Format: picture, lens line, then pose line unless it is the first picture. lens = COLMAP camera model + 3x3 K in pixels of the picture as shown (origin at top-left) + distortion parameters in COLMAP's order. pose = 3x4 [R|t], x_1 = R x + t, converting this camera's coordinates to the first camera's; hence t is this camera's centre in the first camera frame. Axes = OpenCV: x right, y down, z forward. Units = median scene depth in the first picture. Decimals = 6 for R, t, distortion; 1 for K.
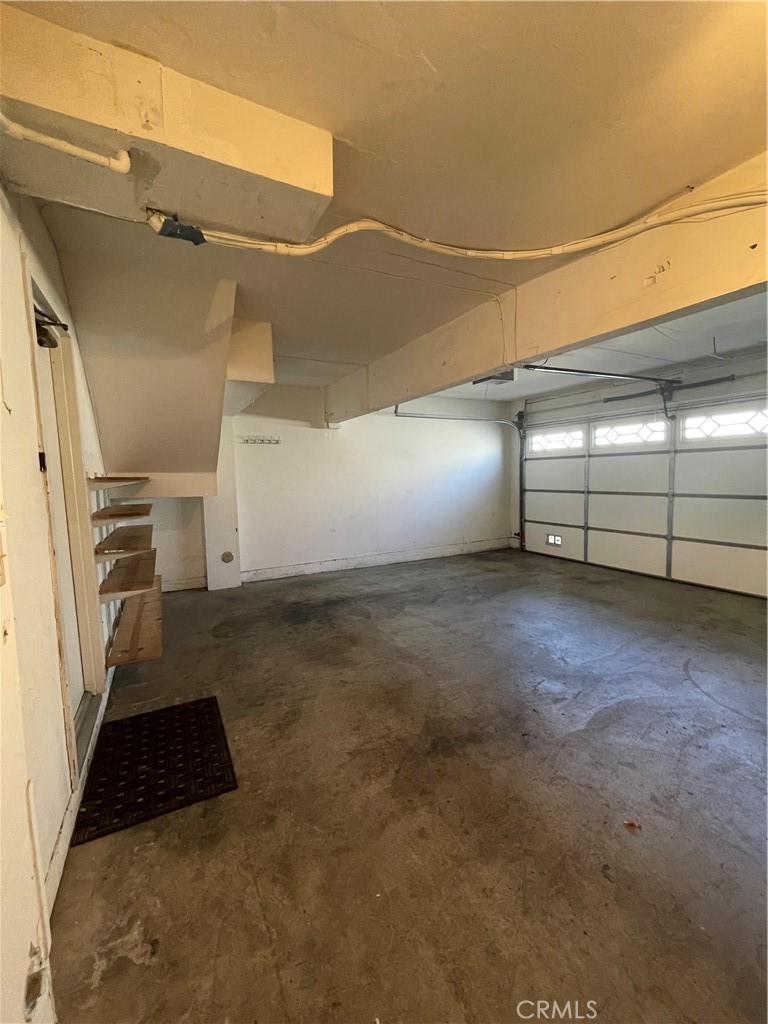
lens RADIAL K [[419.3, 0, 386.1], [0, 419.3, 508.1], [0, 0, 1]] dist [-0.004081, 0.003834]
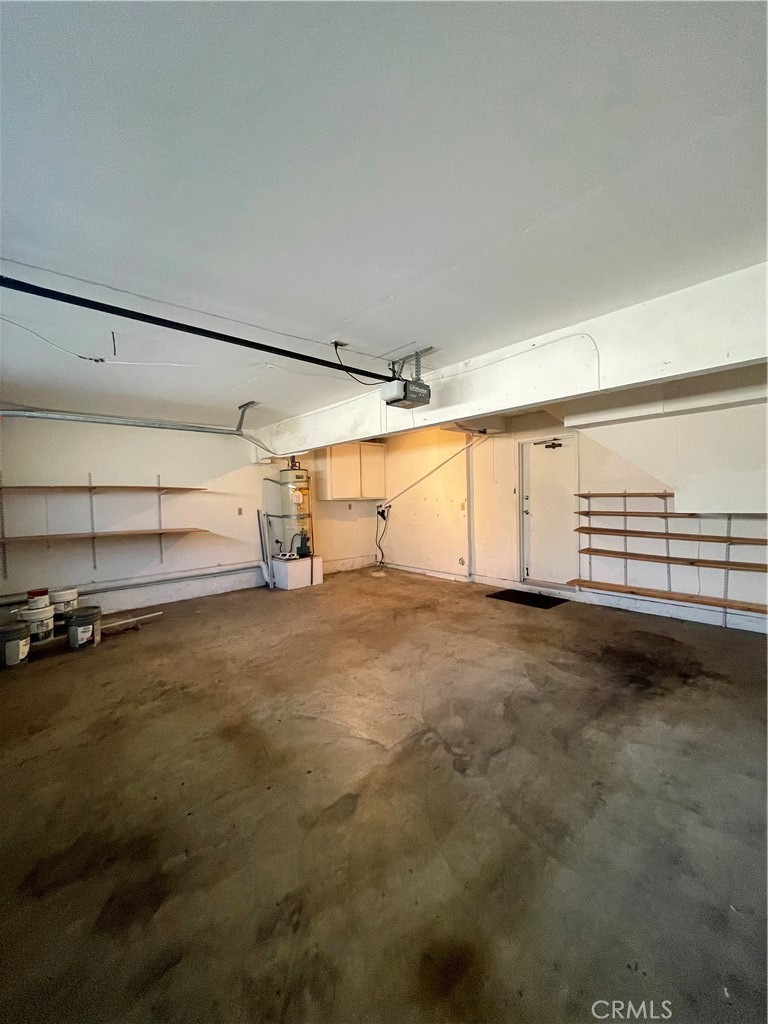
lens RADIAL K [[419.3, 0, 386.1], [0, 419.3, 508.1], [0, 0, 1]] dist [-0.004081, 0.003834]
pose [[-0.973638, 0.050554, -0.222428, 0.549080], [0.025133, 0.992969, 0.115672, -0.193773], [0.226712, 0.107033, -0.968063, 2.024783]]
